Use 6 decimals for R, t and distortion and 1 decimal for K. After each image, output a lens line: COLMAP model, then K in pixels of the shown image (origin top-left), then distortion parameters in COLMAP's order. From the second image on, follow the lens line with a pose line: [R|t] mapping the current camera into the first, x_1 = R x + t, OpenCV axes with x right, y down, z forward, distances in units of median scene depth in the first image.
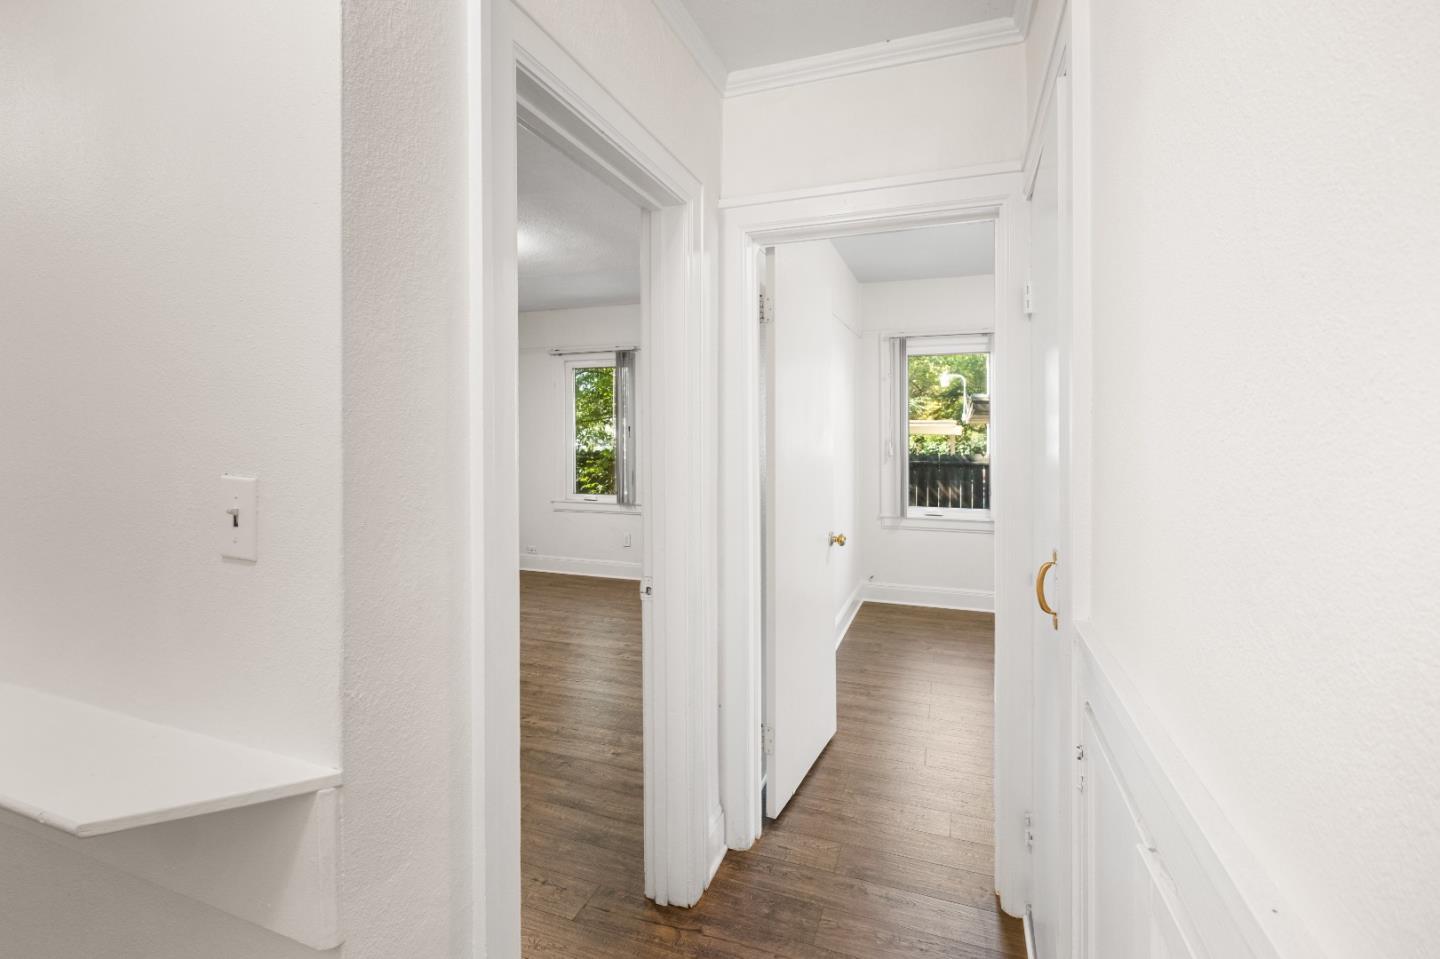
lens RADIAL K [[672.7, 0, 711.5], [0, 672.7, 421.5], [0, 0, 1]] dist [0.000957, -0.000371]
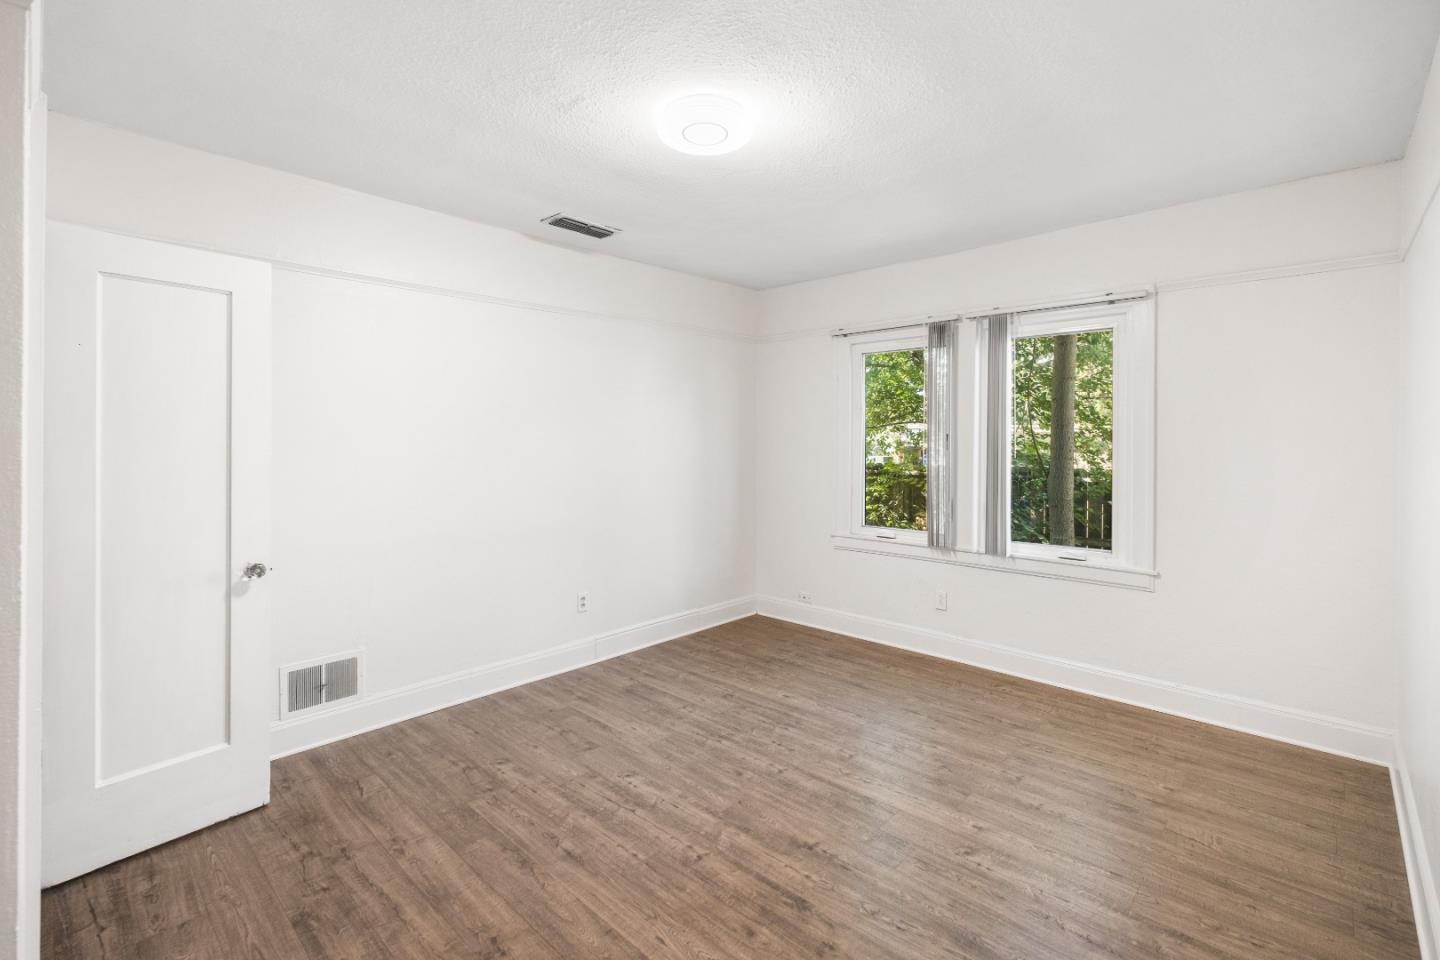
lens RADIAL K [[672.7, 0, 711.5], [0, 672.7, 422.0], [0, 0, 1]] dist [0.000957, -0.000371]
pose [[0.925324, 0.008047, -0.379093, -0.084811], [-0.013438, 0.999843, -0.011579, 0.006559], [0.378940, 0.015809, 0.925286, 0.279588]]
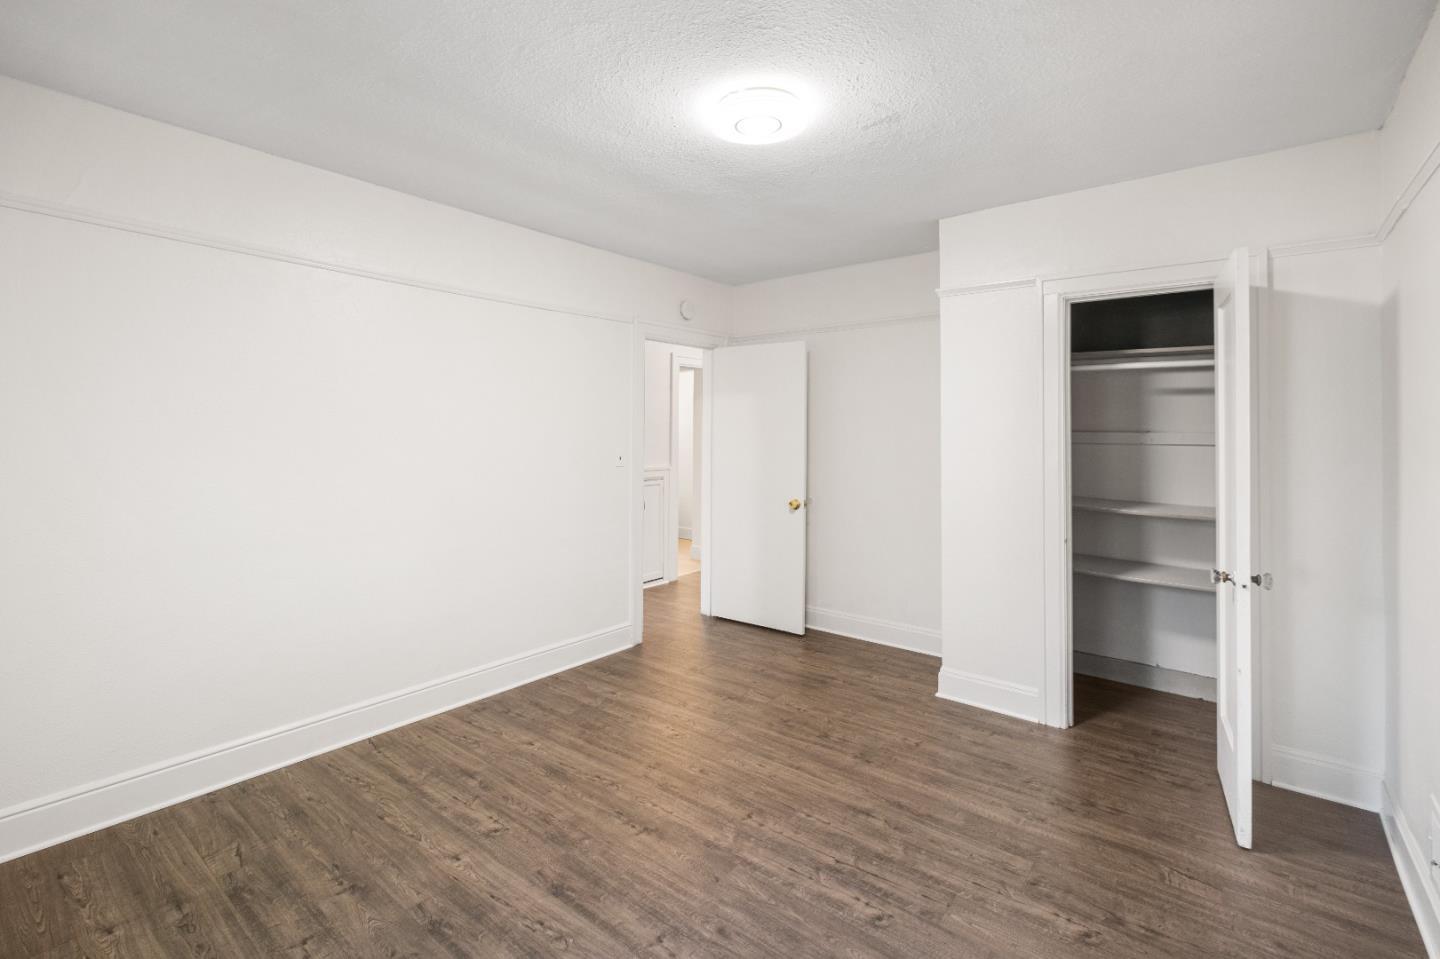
lens RADIAL K [[672.7, 0, 711.5], [0, 672.7, 421.5], [0, 0, 1]] dist [0.000957, -0.000371]
pose [[-0.952680, 0.013054, 0.303696, -0.323124], [0.005441, 0.999650, -0.025900, 0.013160], [-0.303927, -0.023022, -0.952417, 0.990462]]
